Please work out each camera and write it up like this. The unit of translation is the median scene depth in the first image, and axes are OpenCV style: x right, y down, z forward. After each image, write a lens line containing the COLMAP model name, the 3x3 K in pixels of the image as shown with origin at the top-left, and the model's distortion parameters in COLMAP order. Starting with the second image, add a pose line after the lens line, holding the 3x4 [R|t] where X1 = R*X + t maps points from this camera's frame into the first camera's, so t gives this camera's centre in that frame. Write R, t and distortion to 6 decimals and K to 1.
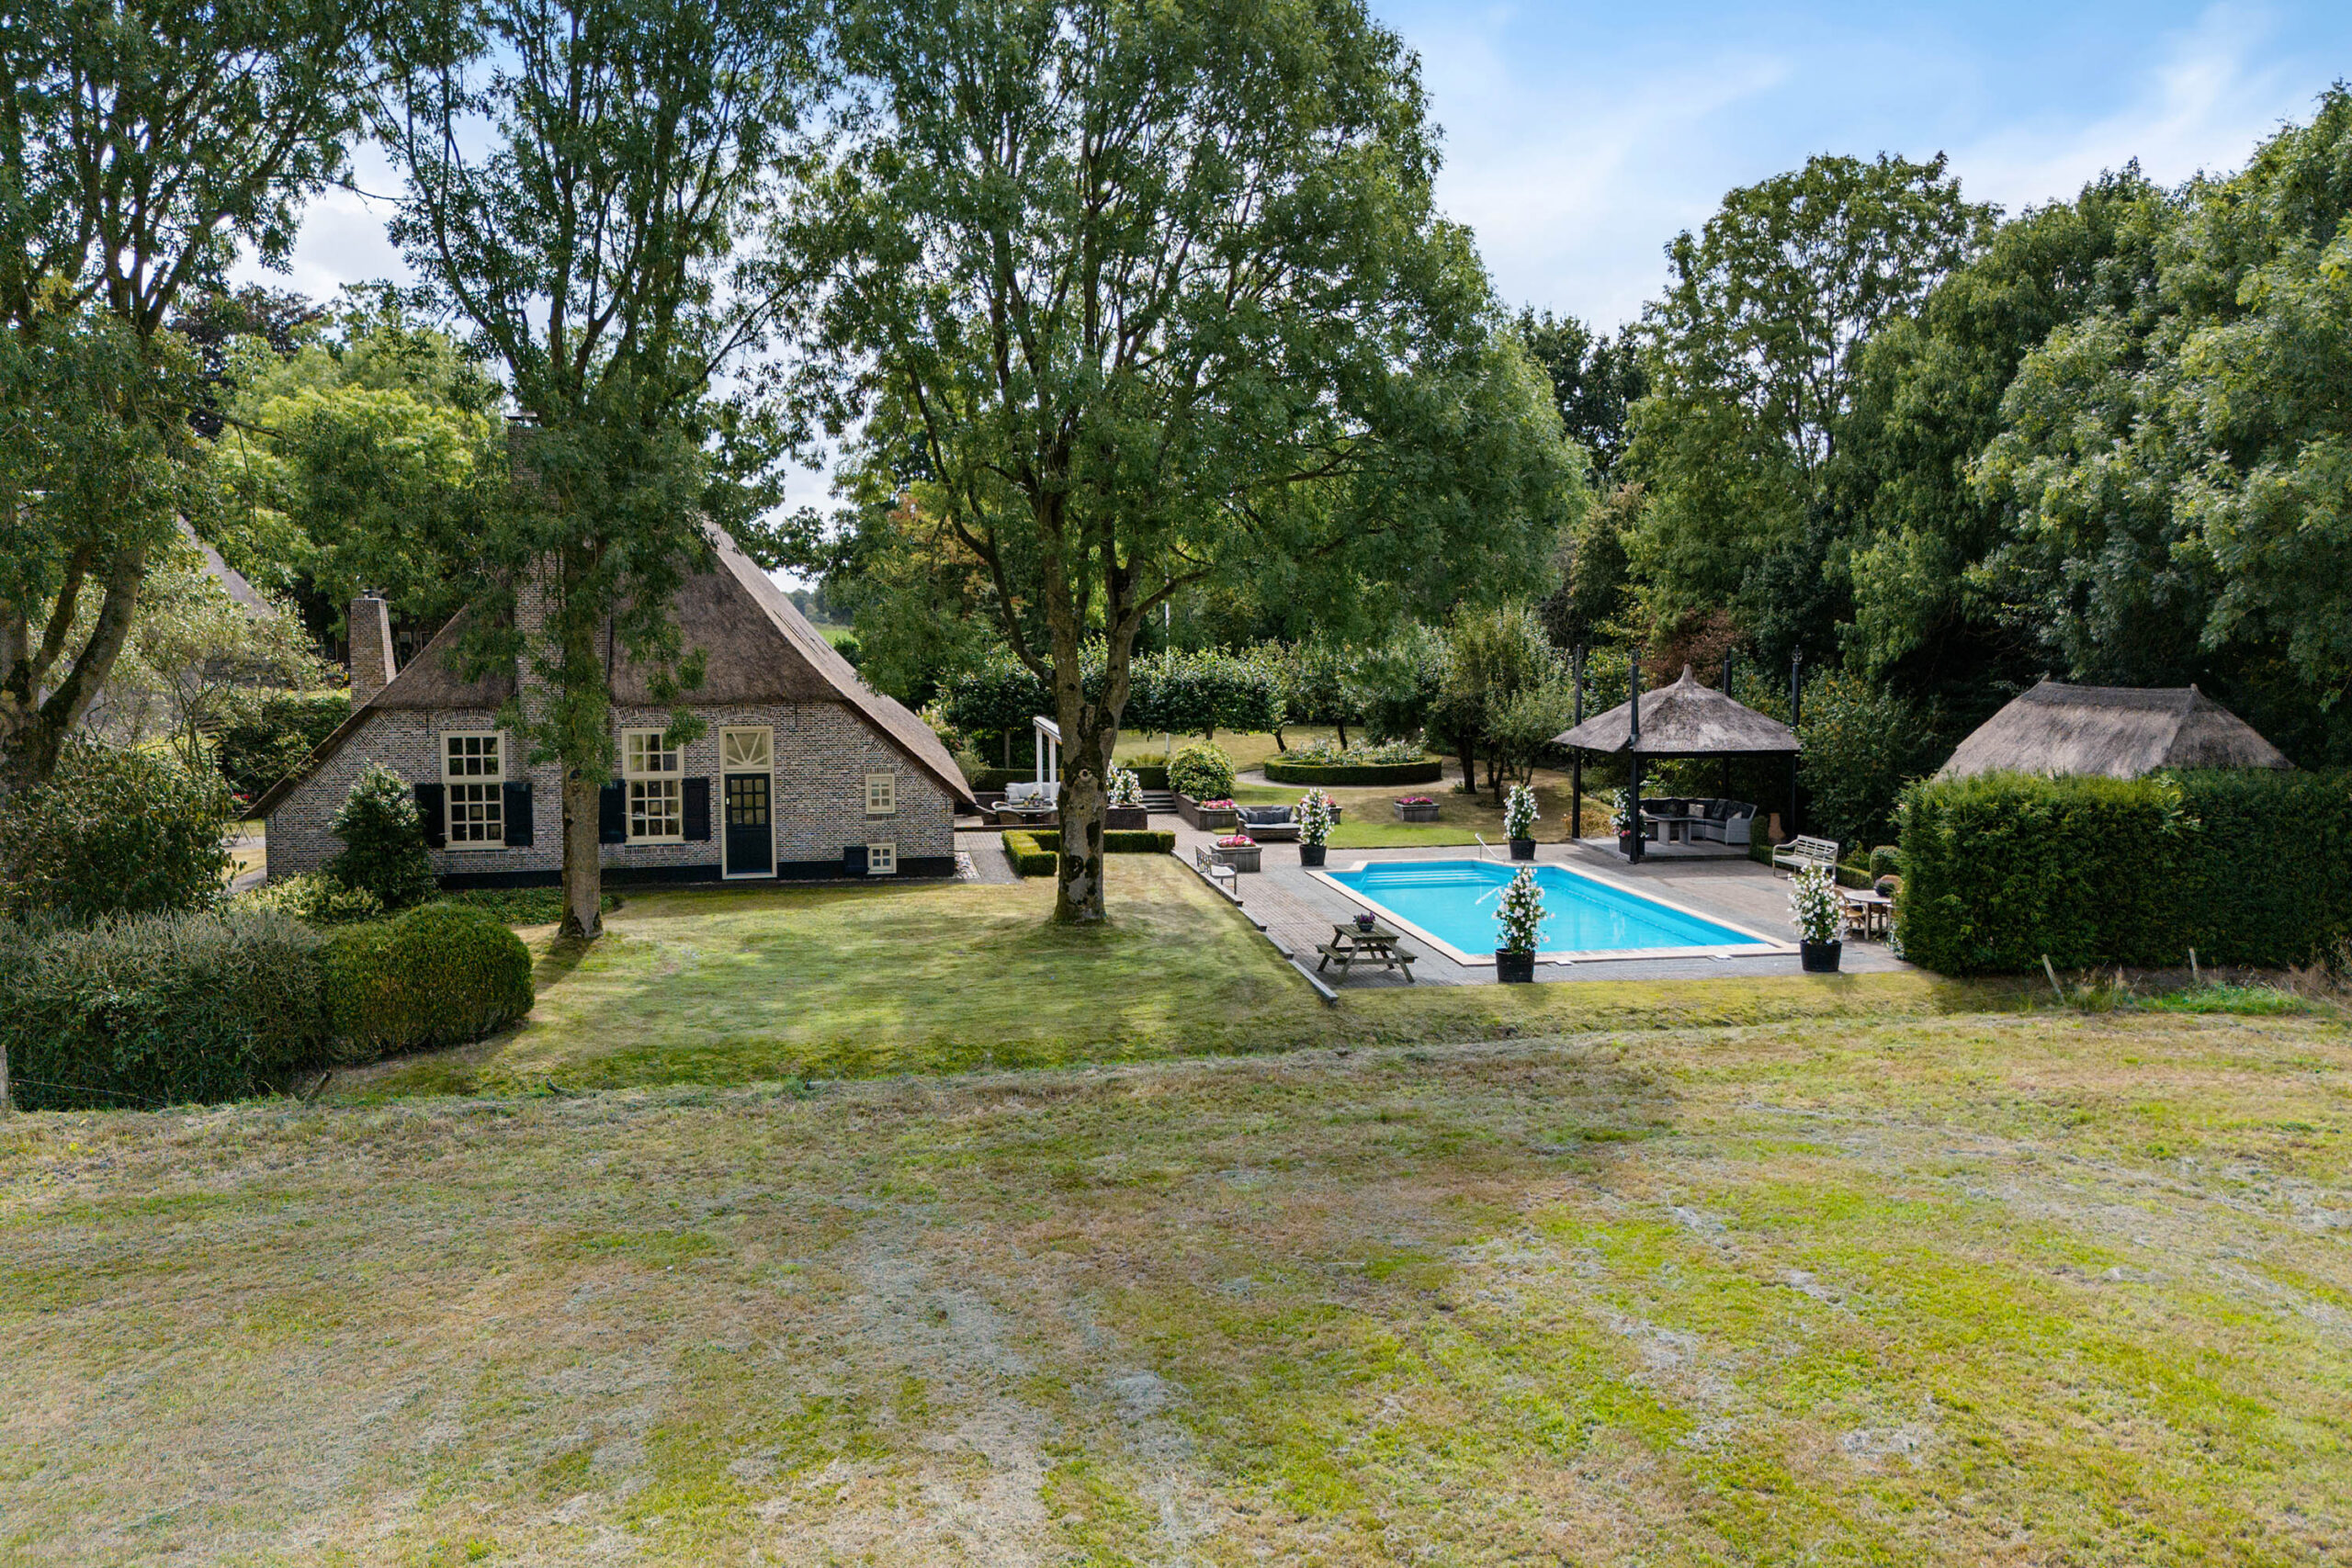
lens RADIAL K [[1941.9, 0, 1171.1], [0, 1941.9, 762.0], [0, 0, 1]] dist [0.047626, -0.044761]
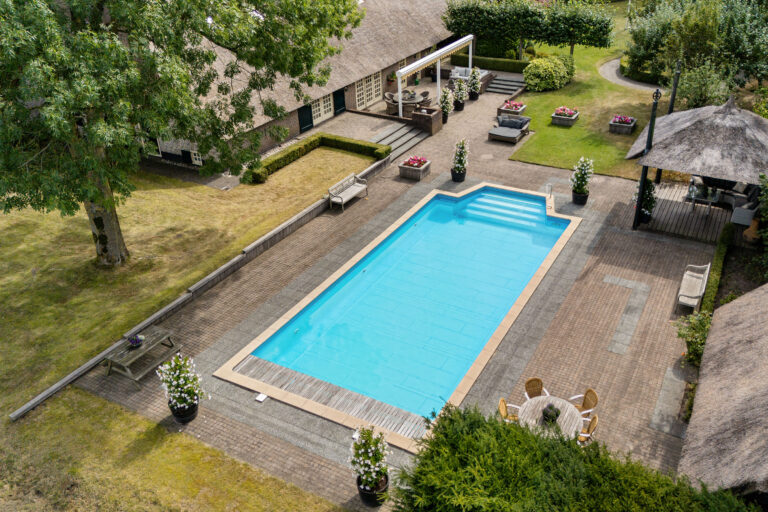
lens RADIAL K [[634.2, 0, 382.4], [0, 634.2, 248.8], [0, 0, 1]] dist [0.047626, -0.044761]
pose [[0.777135, 0.287185, -0.559987, 0.340417], [-0.001775, 0.890807, 0.454379, -0.144884], [0.629331, -0.352120, 0.692787, 0.498215]]
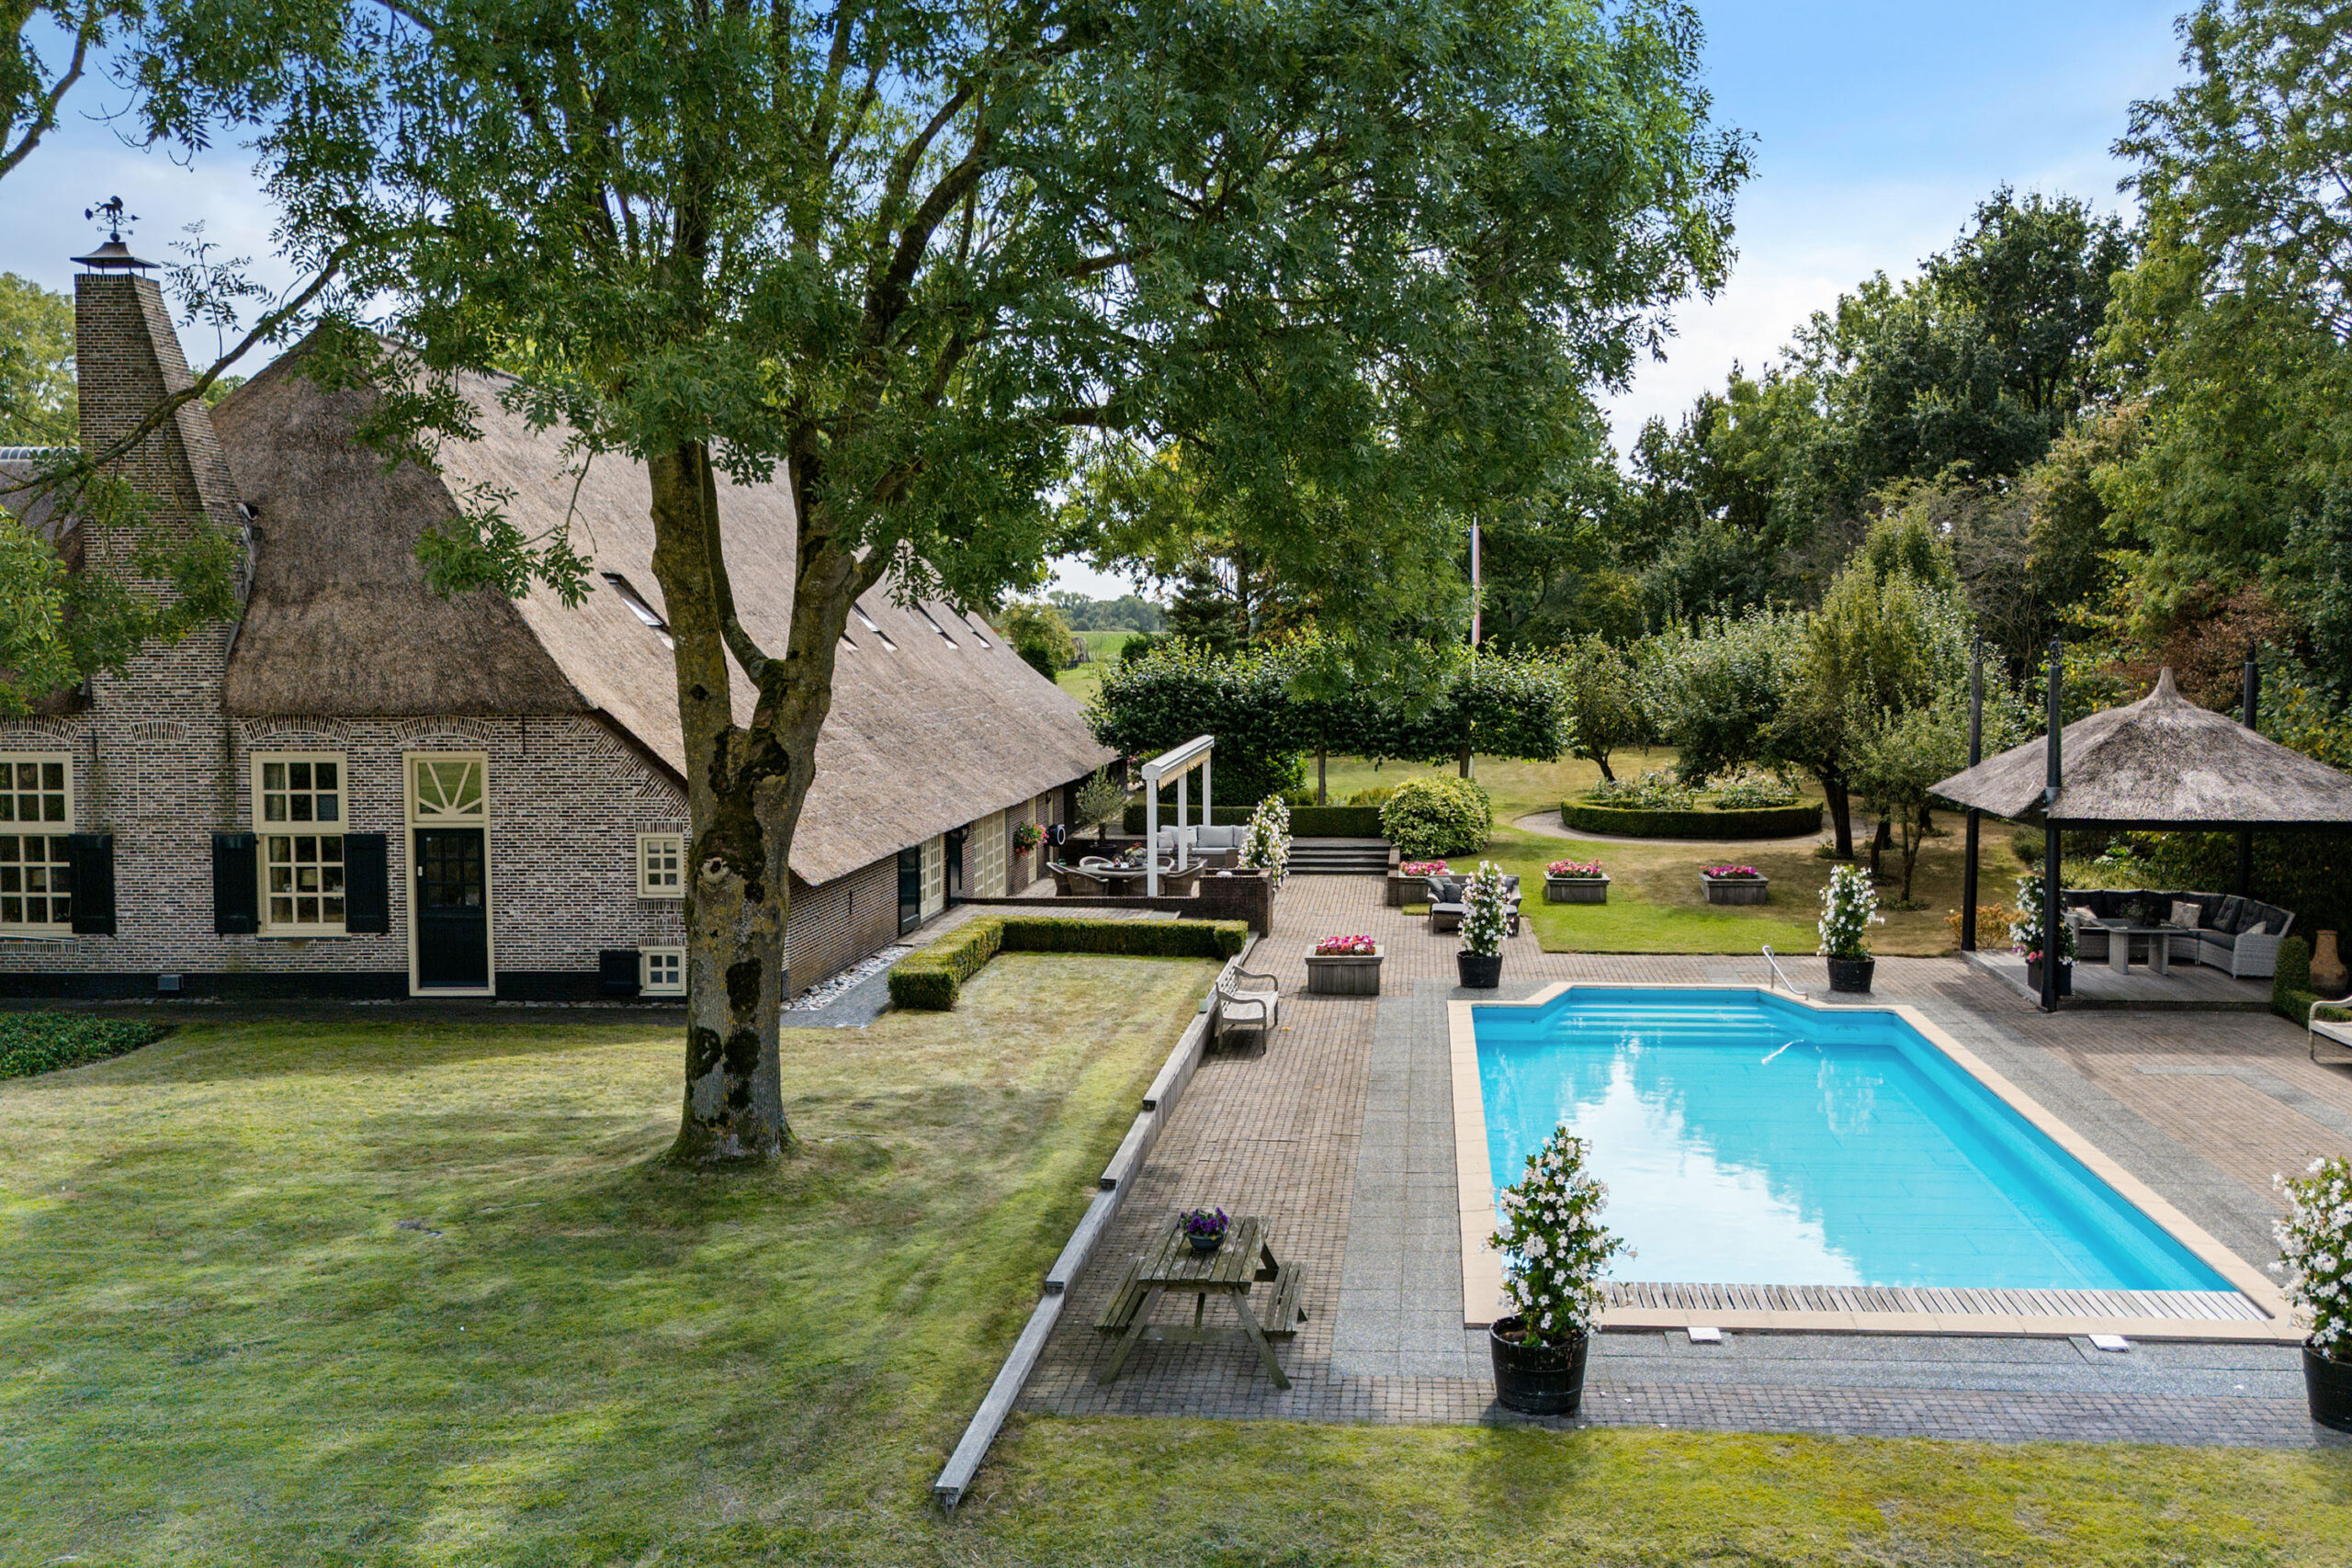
lens RADIAL K [[1941.9, 0, 1171.1], [0, 1941.9, 762.0], [0, 0, 1]] dist [0.047626, -0.044761]
pose [[0.966126, 0.019820, -0.257308, 0.128346], [-0.020720, 0.999785, -0.000785, -0.015041], [0.257237, 0.006090, 0.966329, 0.354440]]
